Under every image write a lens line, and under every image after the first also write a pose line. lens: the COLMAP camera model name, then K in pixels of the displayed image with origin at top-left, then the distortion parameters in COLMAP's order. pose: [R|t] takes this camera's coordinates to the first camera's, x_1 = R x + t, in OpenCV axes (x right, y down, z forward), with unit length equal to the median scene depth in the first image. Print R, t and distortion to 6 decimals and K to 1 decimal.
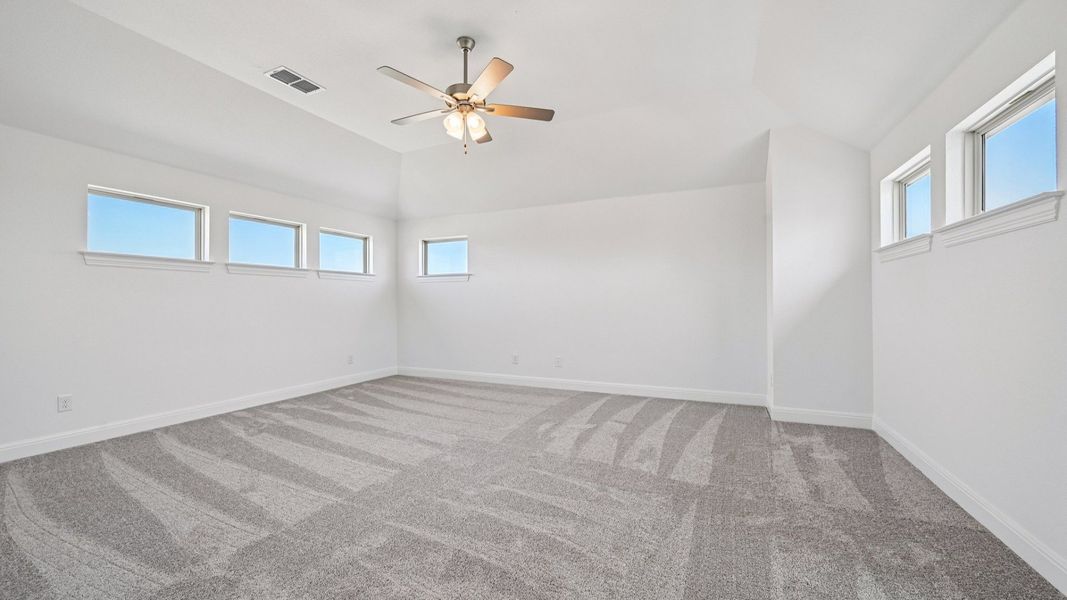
lens RADIAL K [[417.4, 0, 532.8], [0, 417.4, 301.2], [0, 0, 1]] dist [-0.000118, -0.000106]
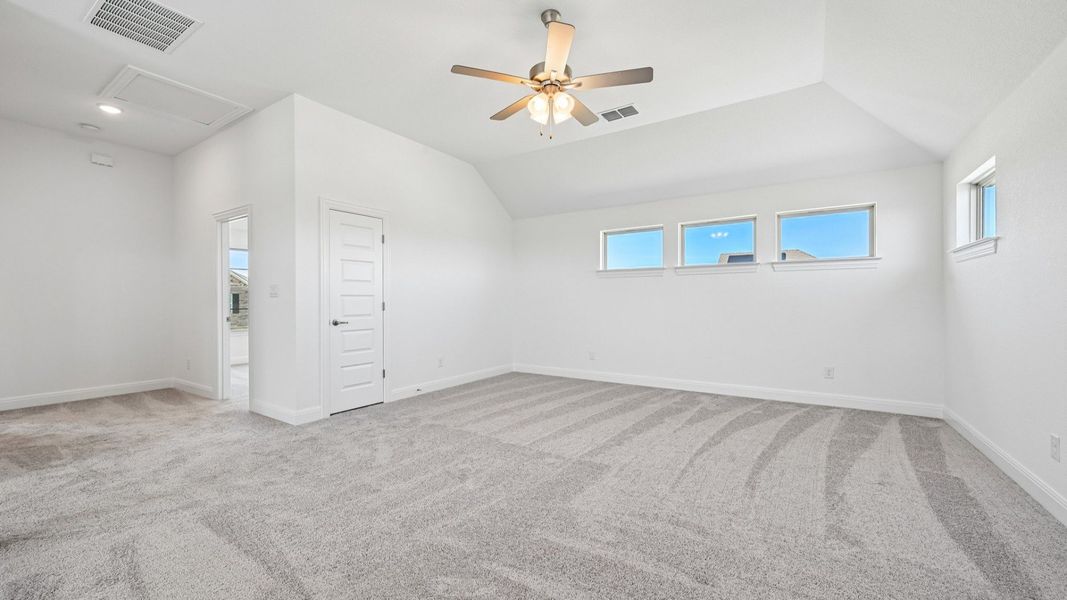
lens RADIAL K [[417.4, 0, 530.1], [0, 417.4, 302.6], [0, 0, 1]] dist [-0.000118, -0.000106]
pose [[-0.148395, 0.005137, -0.988915, 0.538450], [0.002733, 0.999985, 0.004784, 0.005580], [0.988924, -0.001993, -0.148406, 0.782607]]
